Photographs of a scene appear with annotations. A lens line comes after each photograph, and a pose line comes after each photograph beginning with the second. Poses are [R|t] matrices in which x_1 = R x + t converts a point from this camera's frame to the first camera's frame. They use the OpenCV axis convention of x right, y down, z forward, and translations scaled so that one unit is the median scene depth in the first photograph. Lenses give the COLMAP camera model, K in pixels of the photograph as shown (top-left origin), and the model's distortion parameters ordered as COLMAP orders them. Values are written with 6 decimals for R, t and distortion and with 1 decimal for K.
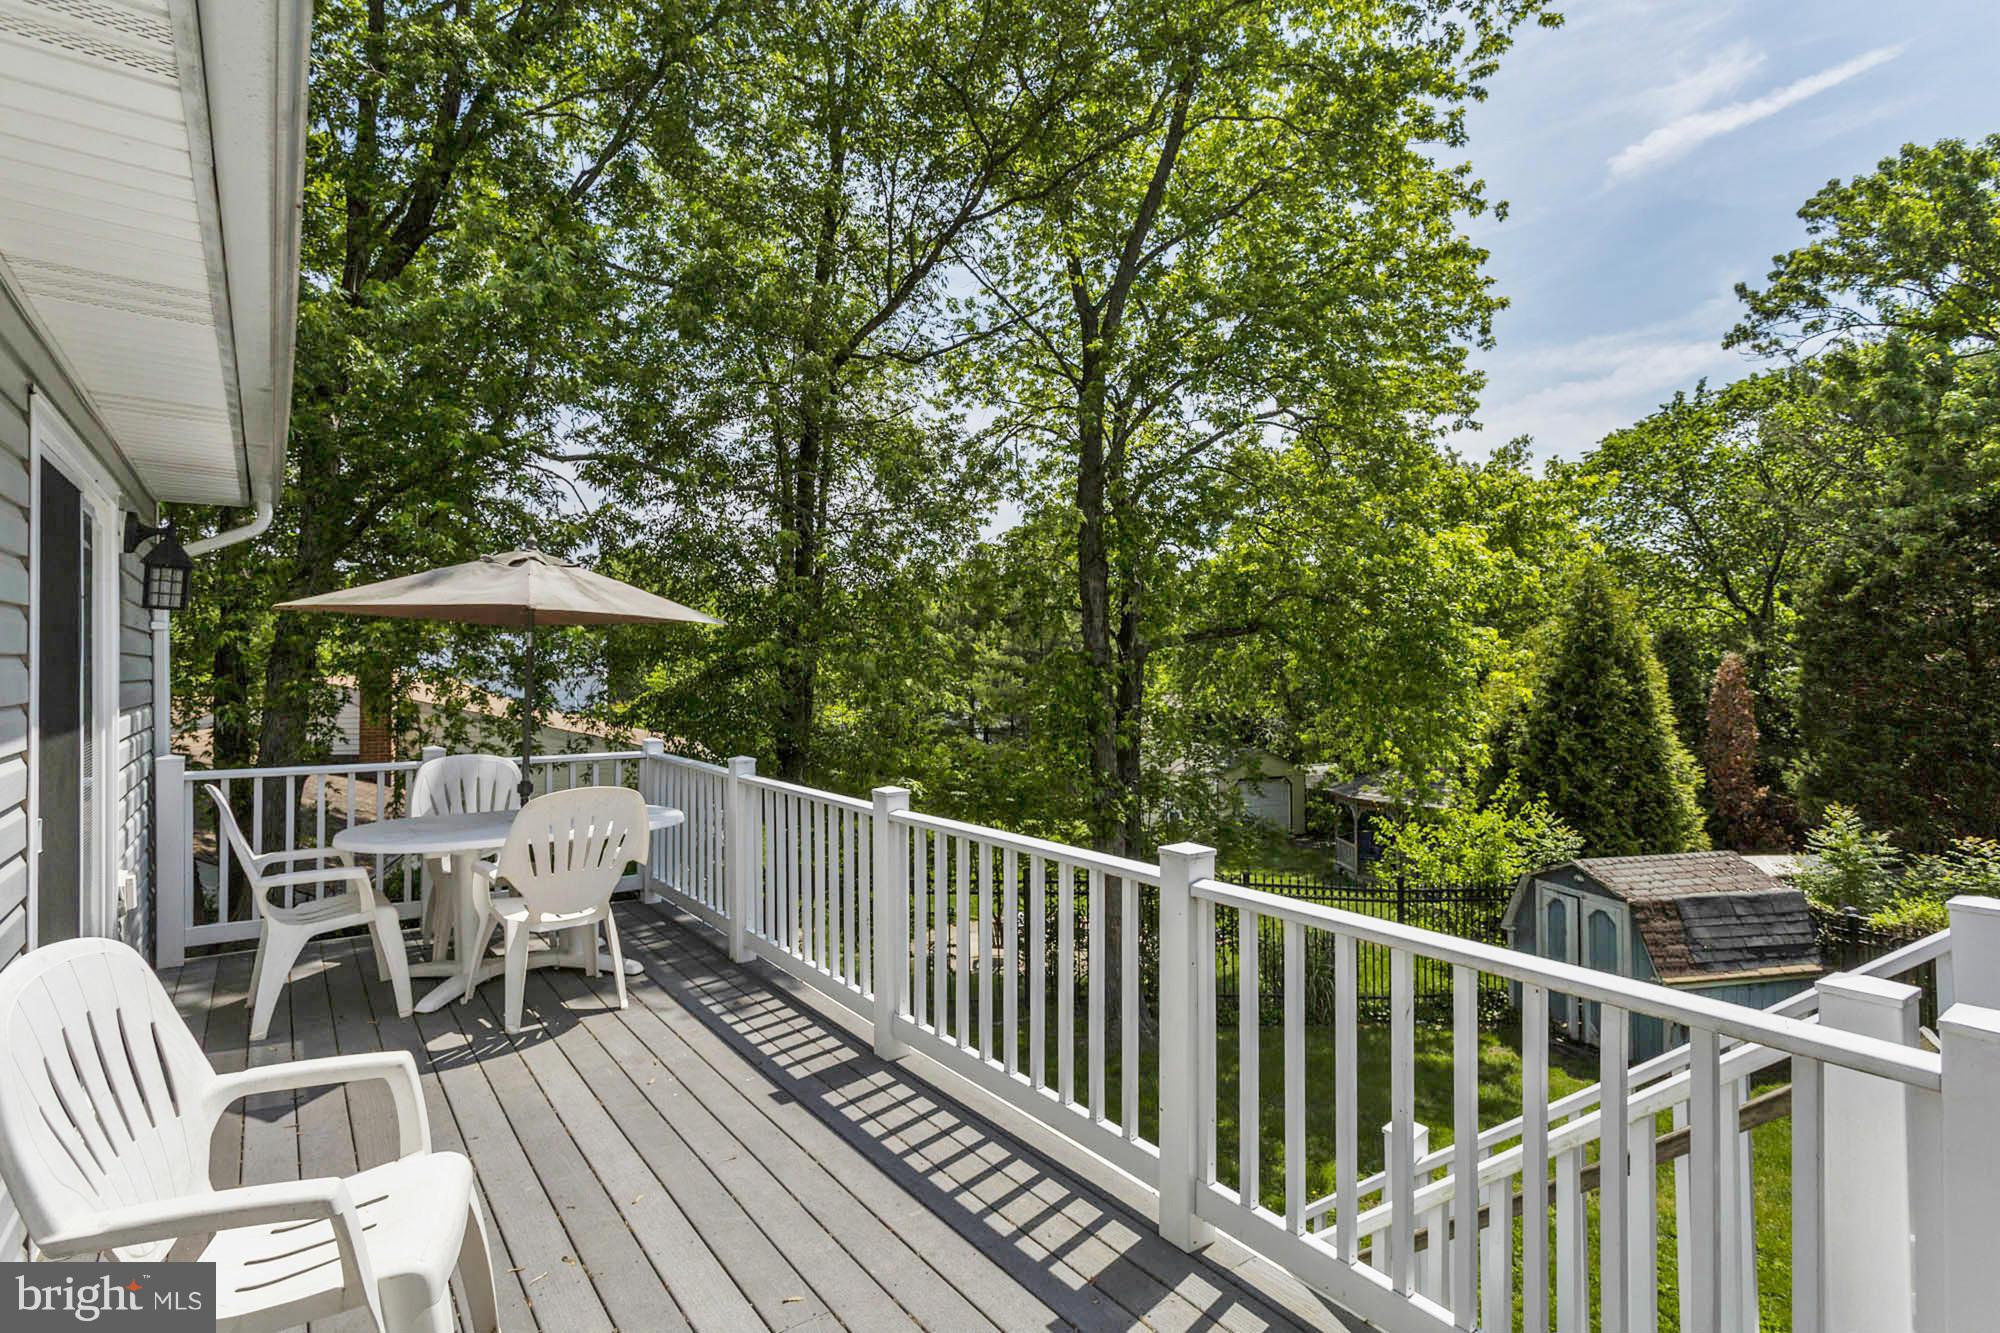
lens RADIAL K [[969.6, 0, 1000.0], [0, 969.6, 666.5], [0, 0, 1]] dist [0.001345, 0.033792]
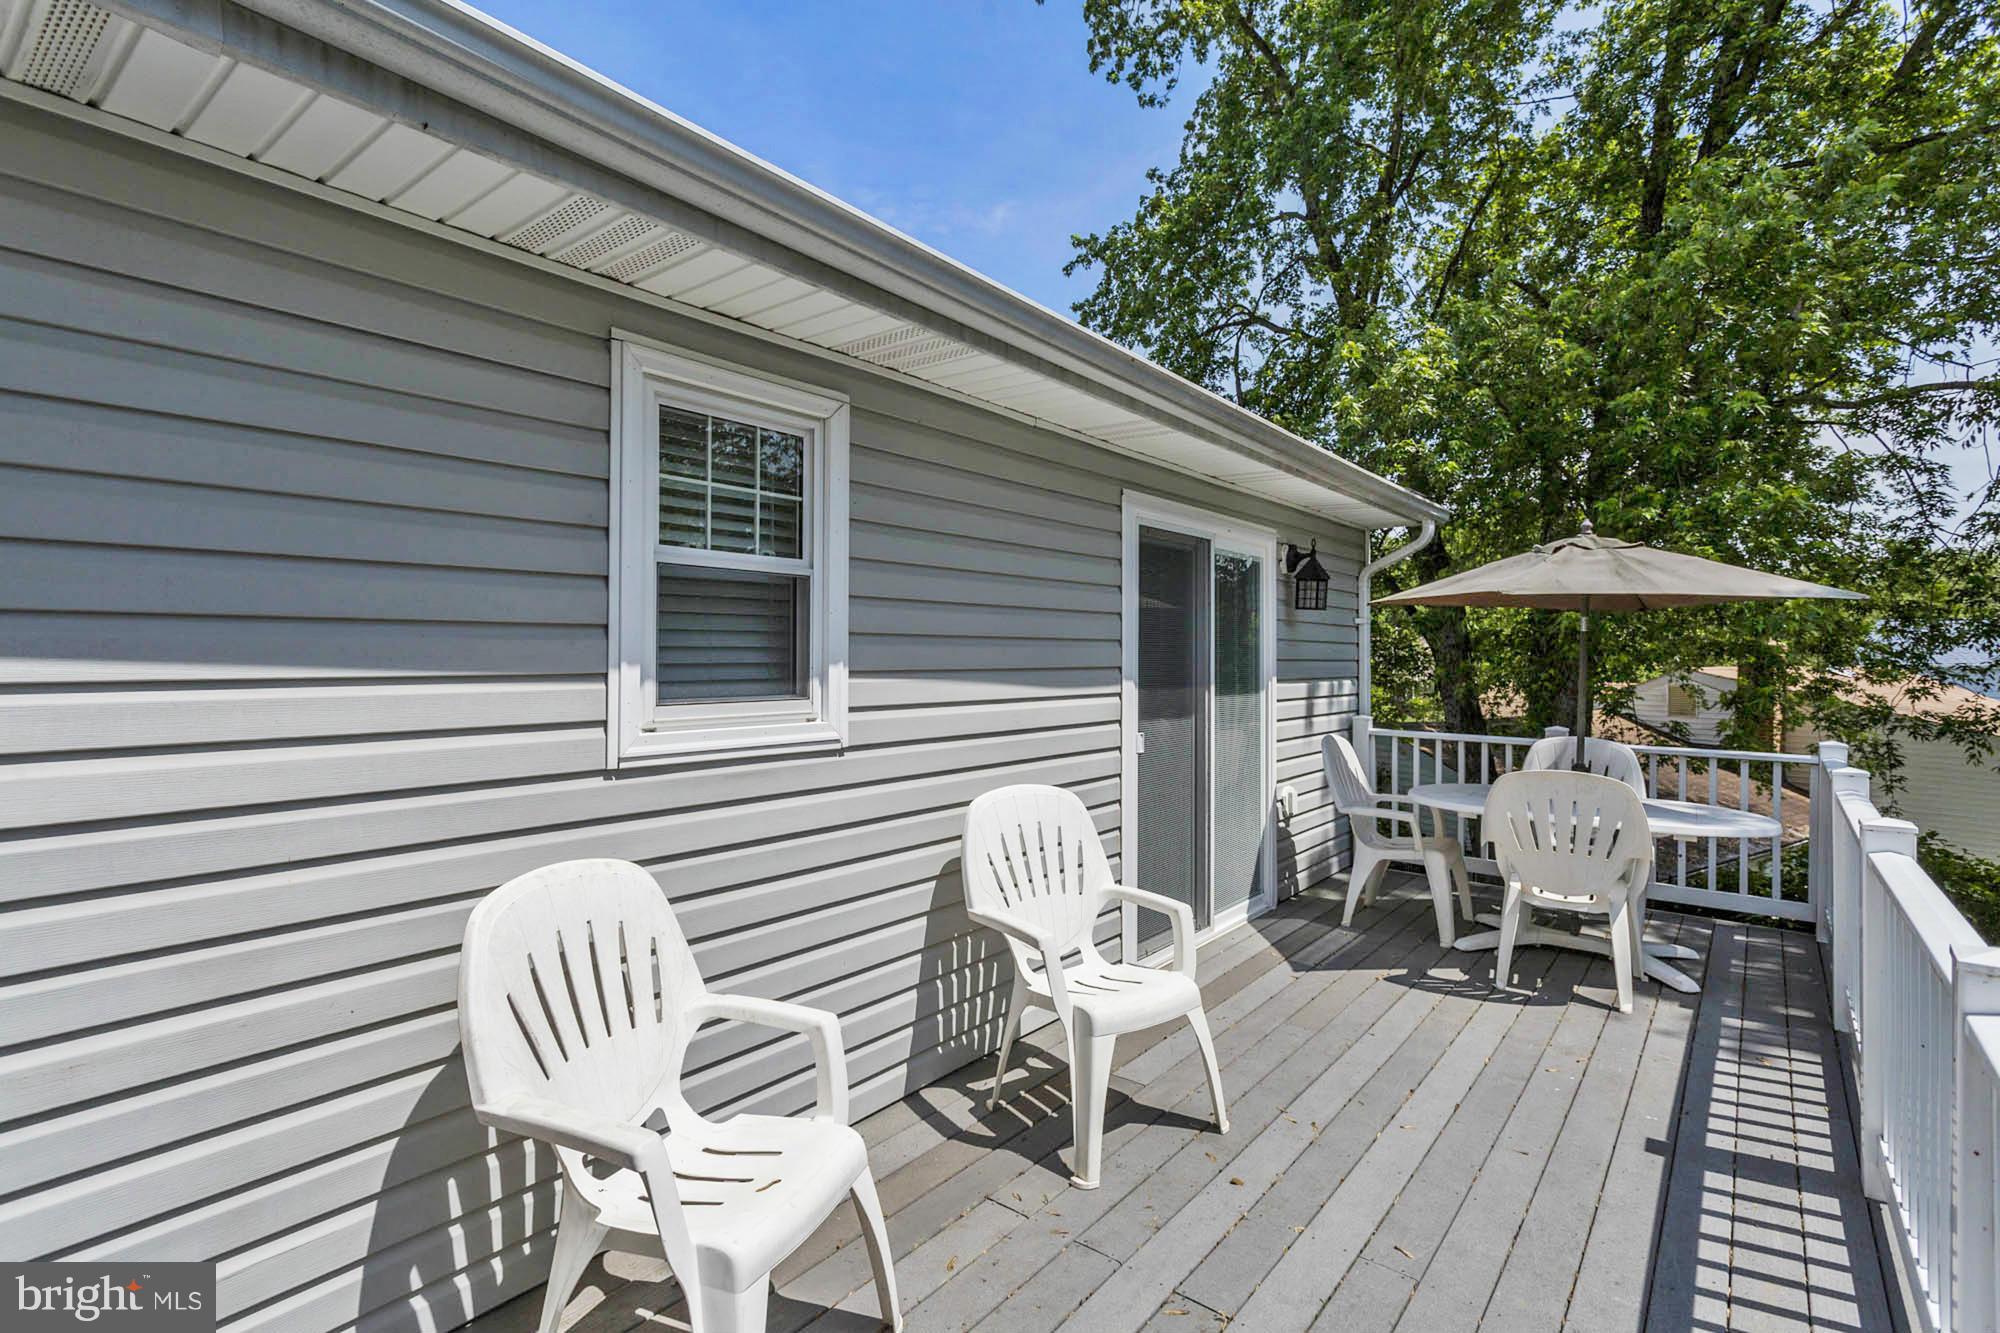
lens RADIAL K [[988.6, 0, 989.2], [0, 988.6, 677.9], [0, 0, 1]] dist [-0.063152, 0.036239]
pose [[0.243992, 0.029349, -0.969333, 0.393925], [-0.003989, 0.999564, 0.029260, 0.001956], [0.969769, -0.003273, 0.244002, 0.186725]]
